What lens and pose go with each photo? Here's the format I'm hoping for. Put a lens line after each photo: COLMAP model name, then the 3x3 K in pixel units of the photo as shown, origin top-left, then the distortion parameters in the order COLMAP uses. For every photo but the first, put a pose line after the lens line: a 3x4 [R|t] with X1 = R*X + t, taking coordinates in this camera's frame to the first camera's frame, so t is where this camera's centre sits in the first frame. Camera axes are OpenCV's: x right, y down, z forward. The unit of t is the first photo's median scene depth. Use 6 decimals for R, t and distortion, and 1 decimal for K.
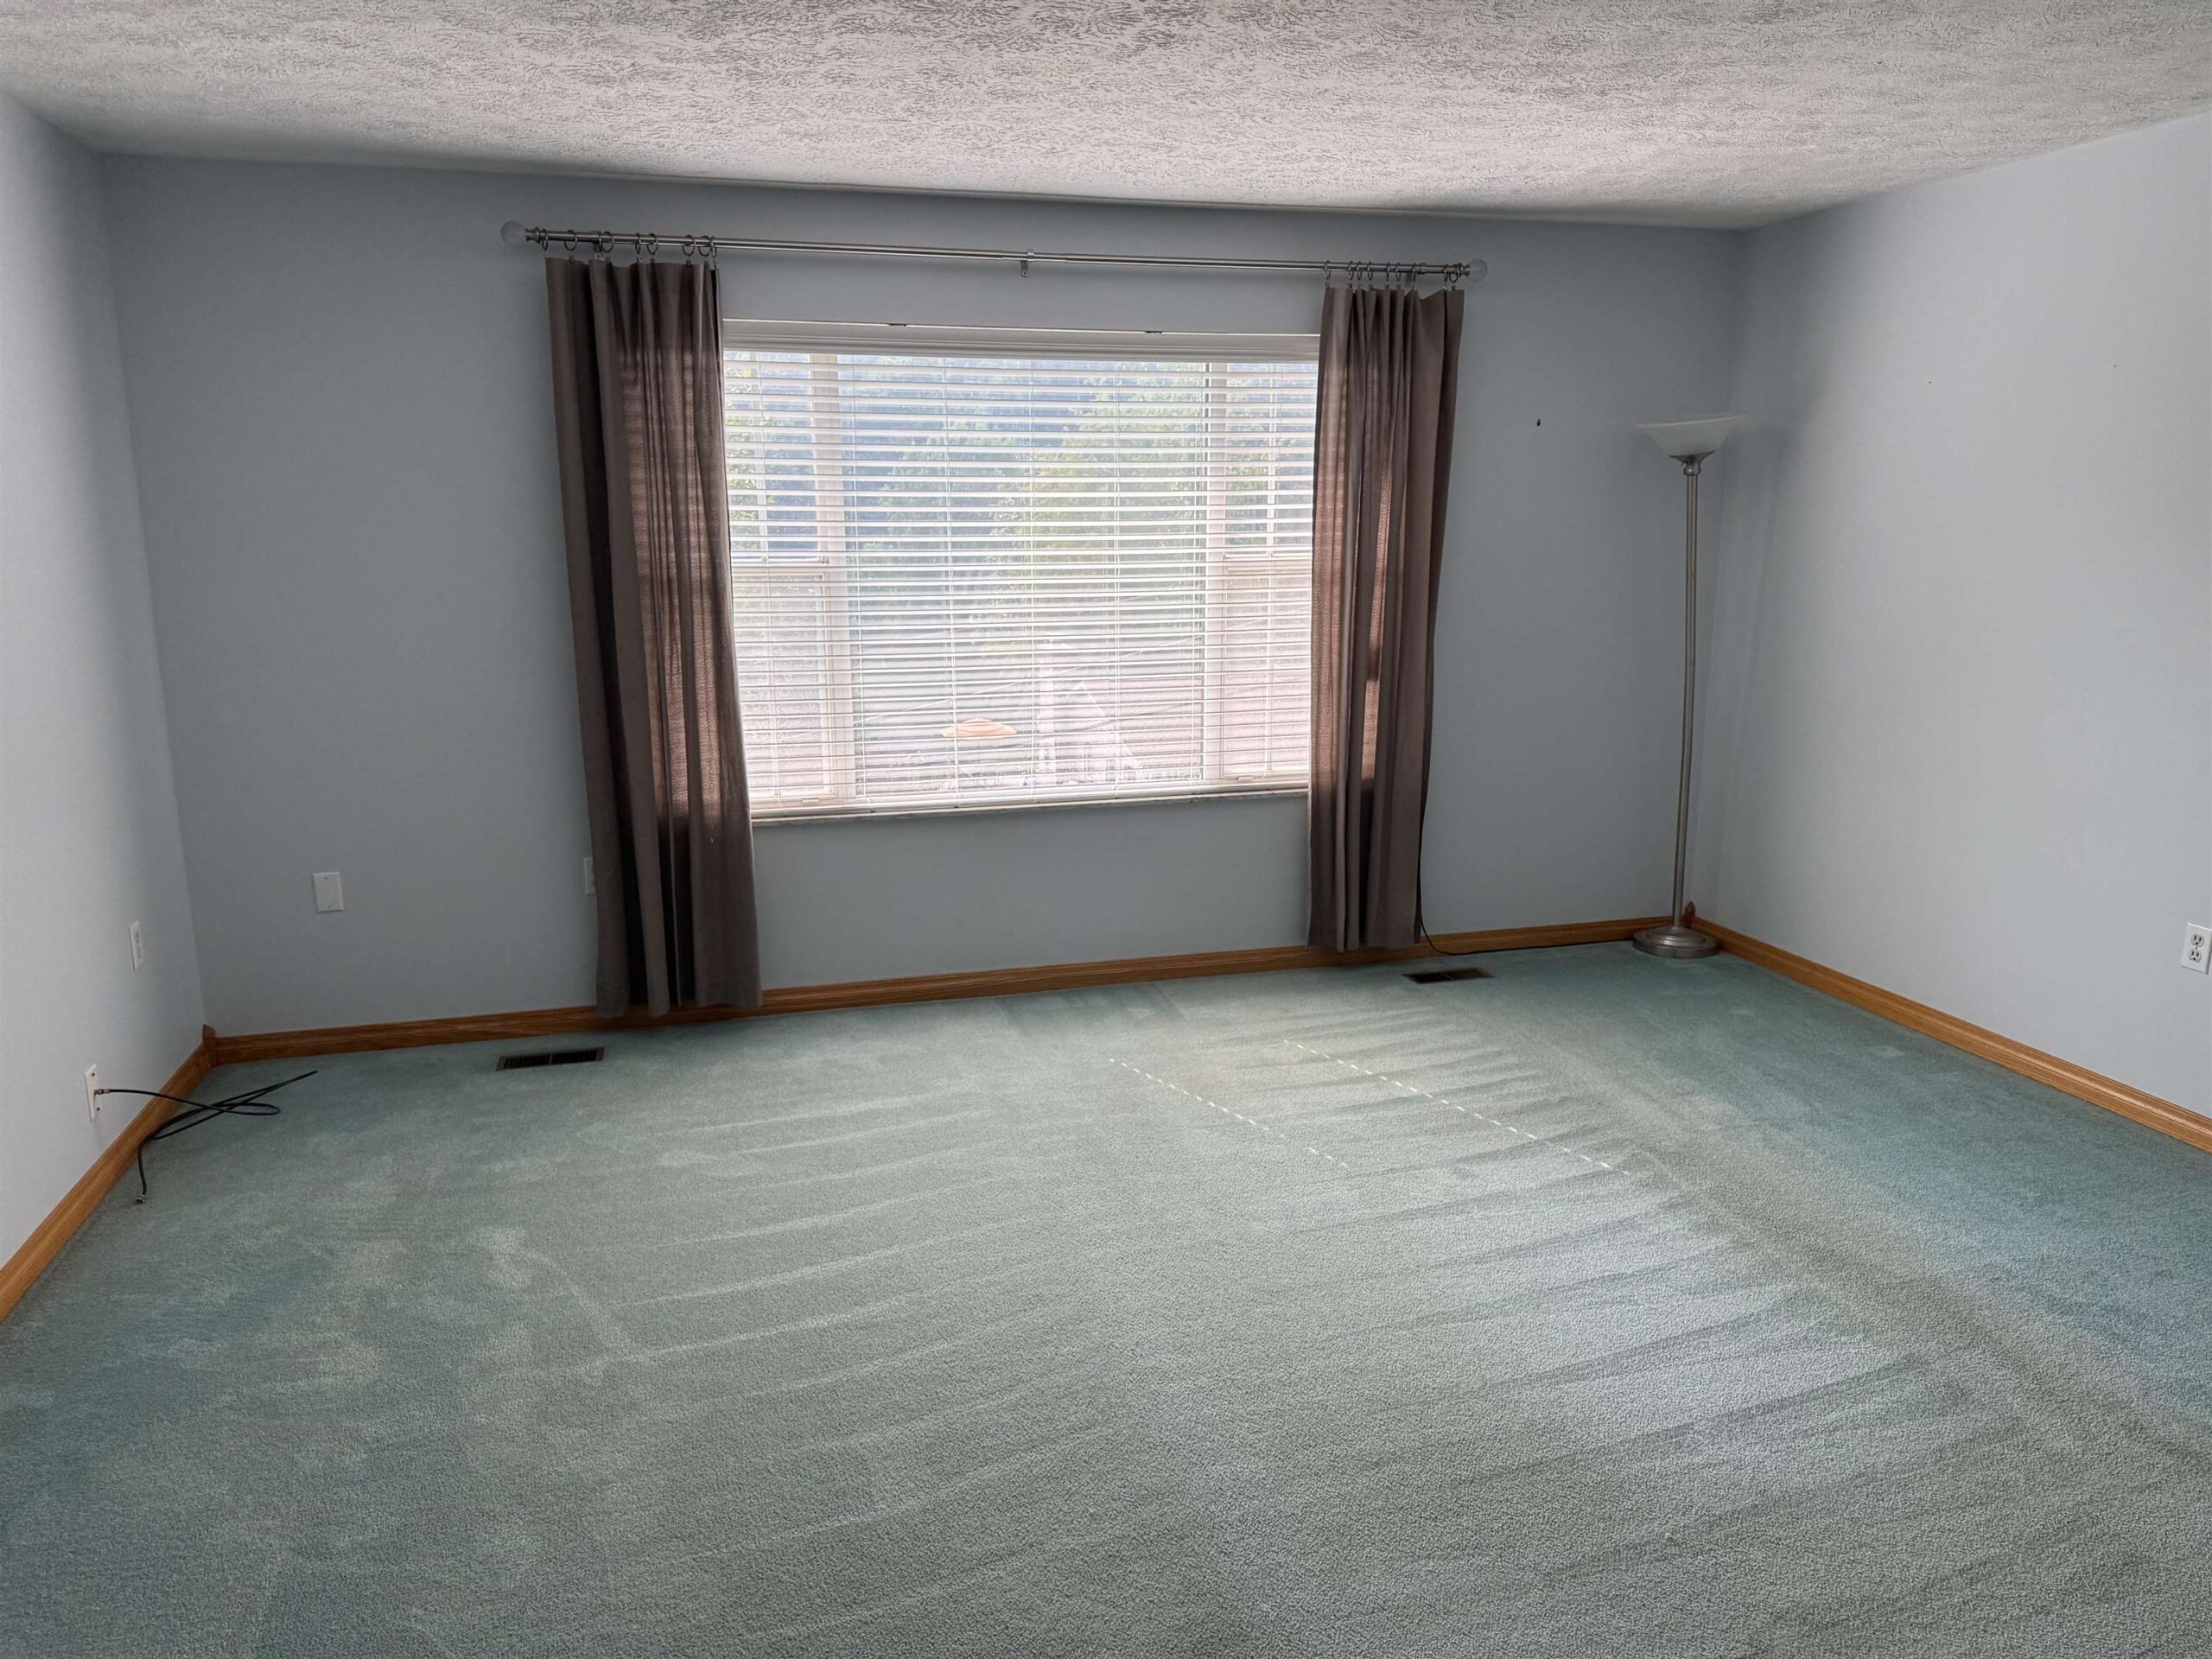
lens RADIAL K [[1544.1, 0, 1111.5], [0, 1544.1, 825.1], [0, 0, 1]] dist [0.007399, -0.005565]
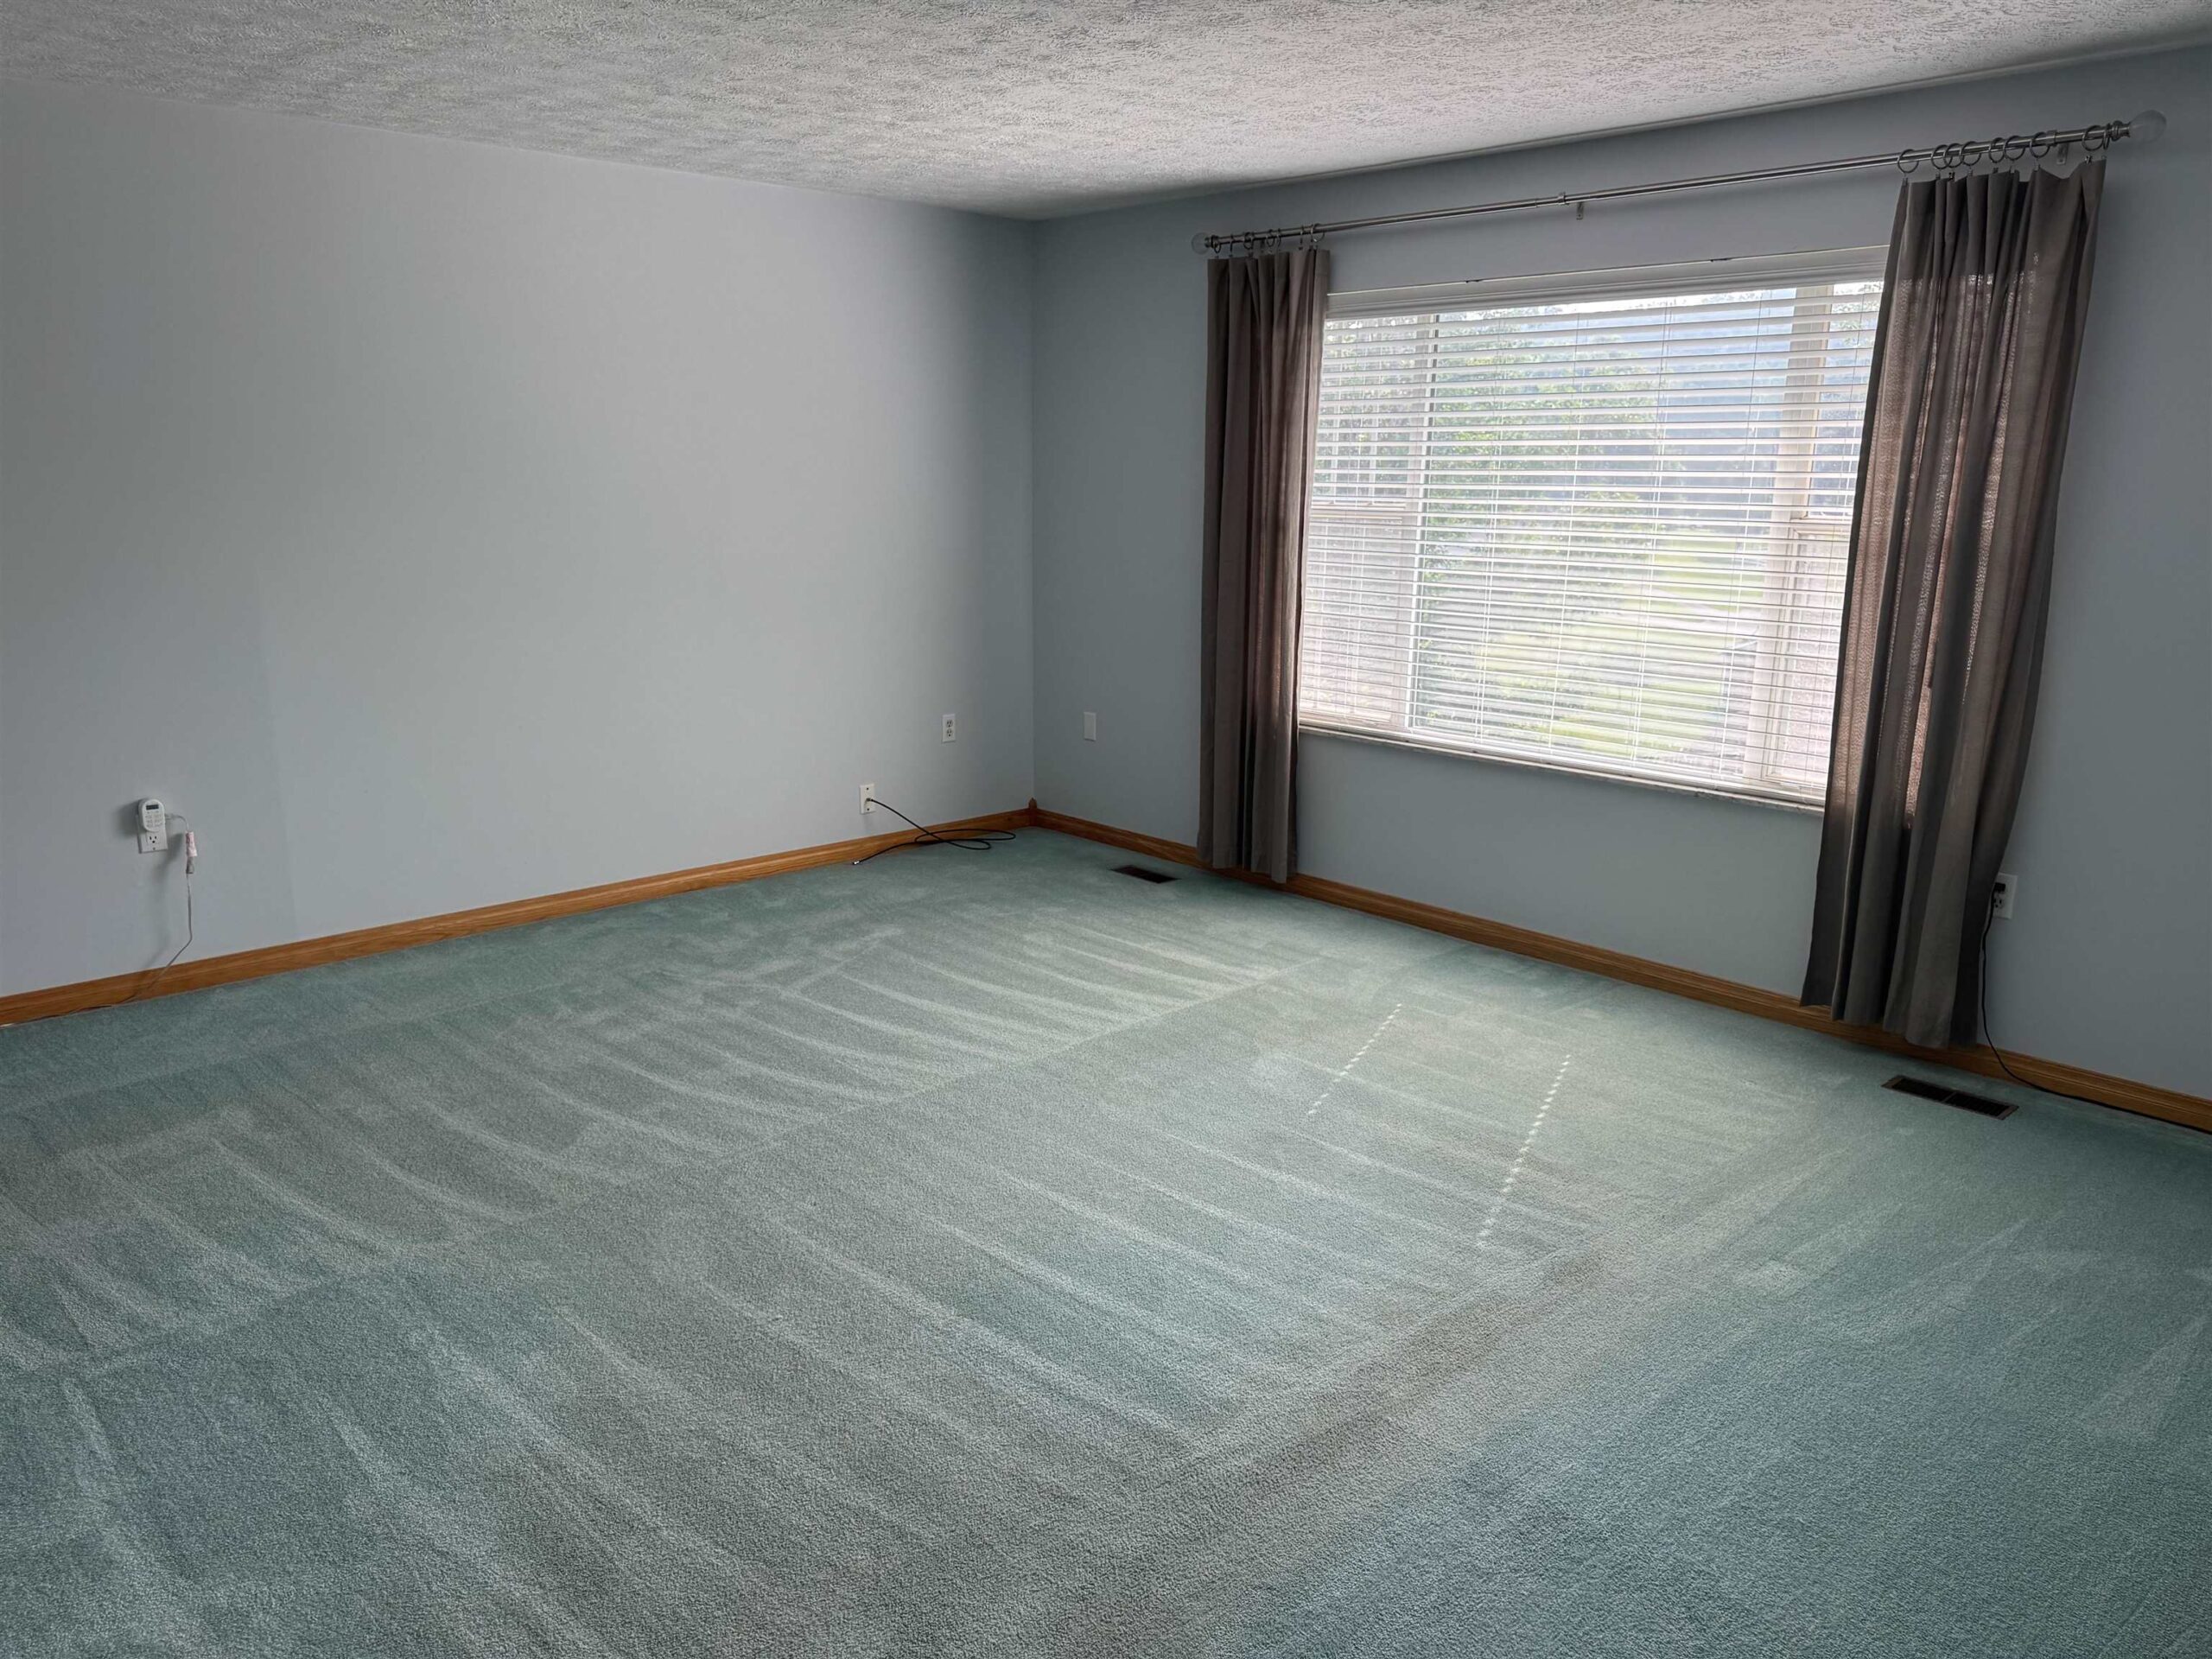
lens RADIAL K [[1544.1, 0, 1104.2], [0, 1544.1, 835.9], [0, 0, 1]] dist [0.007399, -0.005565]
pose [[0.467175, 0.217588, -0.856973, 0.738194], [-0.188992, 0.971419, 0.143618, -0.063823], [0.863730, 0.094866, 0.494945, 0.307771]]
